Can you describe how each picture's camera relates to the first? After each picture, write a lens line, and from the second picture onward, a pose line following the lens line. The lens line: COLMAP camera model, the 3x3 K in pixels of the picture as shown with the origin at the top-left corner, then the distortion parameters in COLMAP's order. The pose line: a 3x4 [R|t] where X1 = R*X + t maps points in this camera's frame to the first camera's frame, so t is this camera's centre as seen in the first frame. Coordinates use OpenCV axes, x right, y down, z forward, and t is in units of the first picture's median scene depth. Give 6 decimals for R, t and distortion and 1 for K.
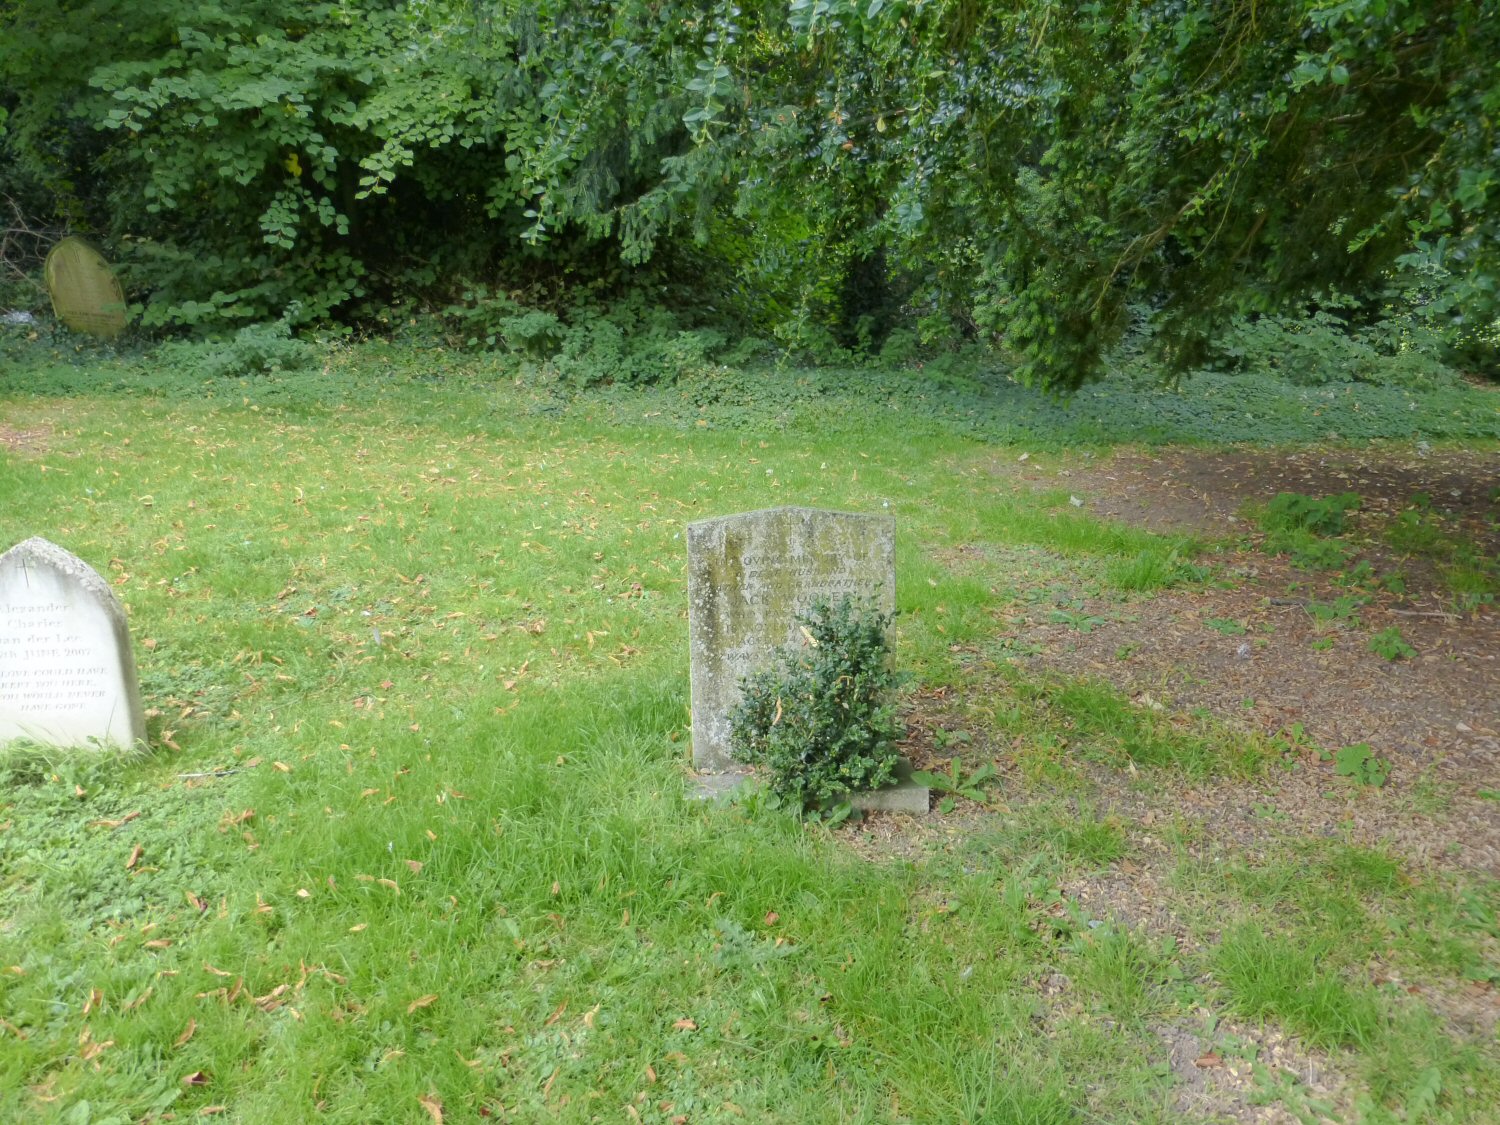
lens RADIAL K [[1112.0, 0, 755.2], [0, 1112.0, 564.8], [0, 0, 1]] dist [-0.044145, 0.038700]
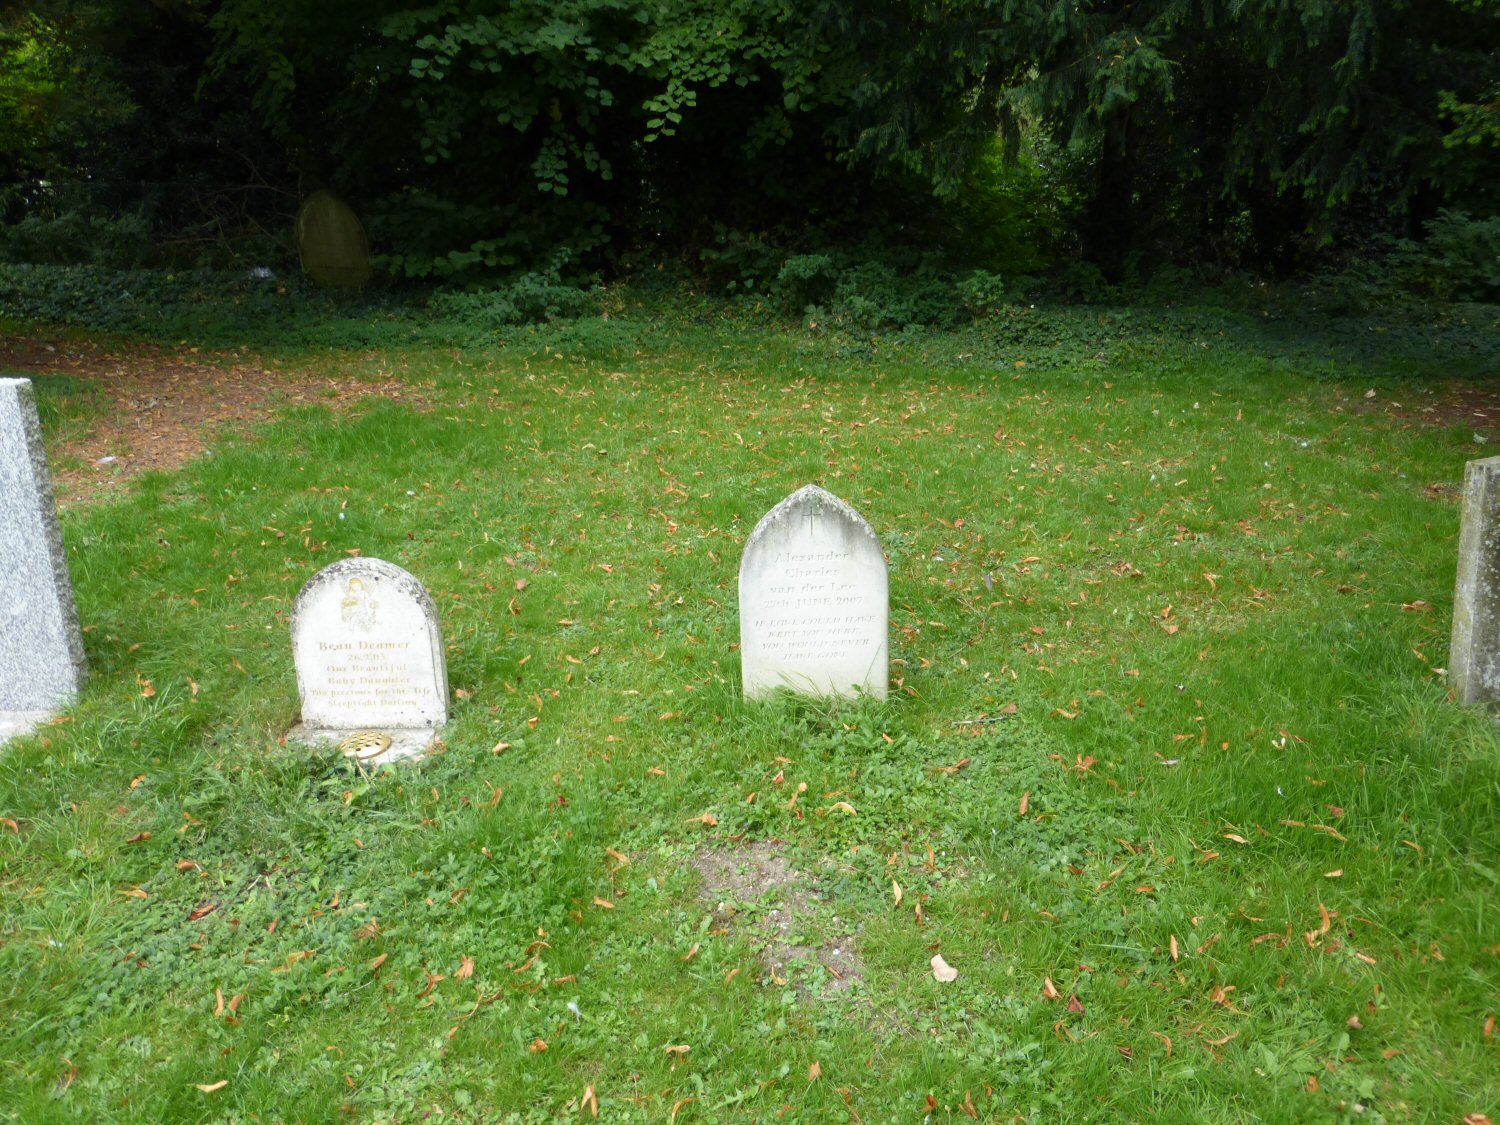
lens RADIAL K [[1112.0, 0, 749.5], [0, 1112.0, 566.0], [0, 0, 1]] dist [-0.044145, 0.038700]
pose [[0.997873, -0.008028, -0.064695, -0.209196], [0.011345, 0.998631, 0.051071, -0.001105], [0.064197, -0.051697, 0.996597, -0.003555]]
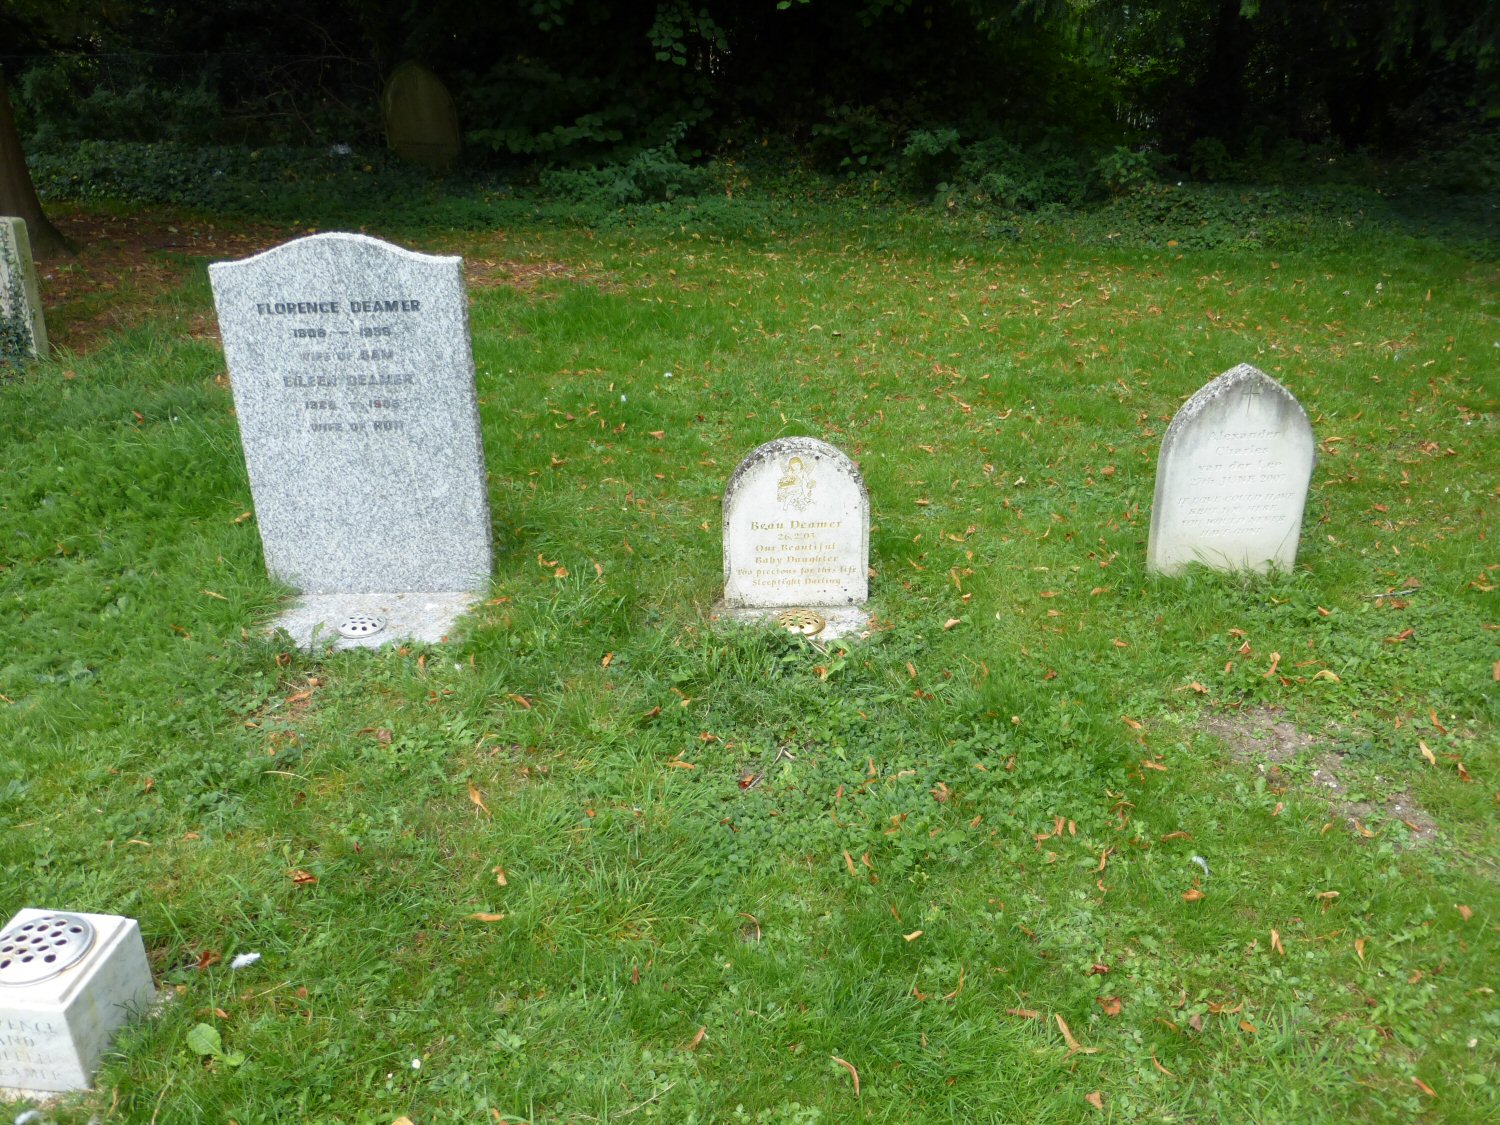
lens RADIAL K [[1112.0, 0, 750.6], [0, 1112.0, 565.5], [0, 0, 1]] dist [-0.044145, 0.038700]
pose [[0.998525, -0.007789, -0.053740, -0.341636], [0.015869, 0.988312, 0.151616, -0.000781], [0.051931, -0.152246, 0.986977, -0.016521]]
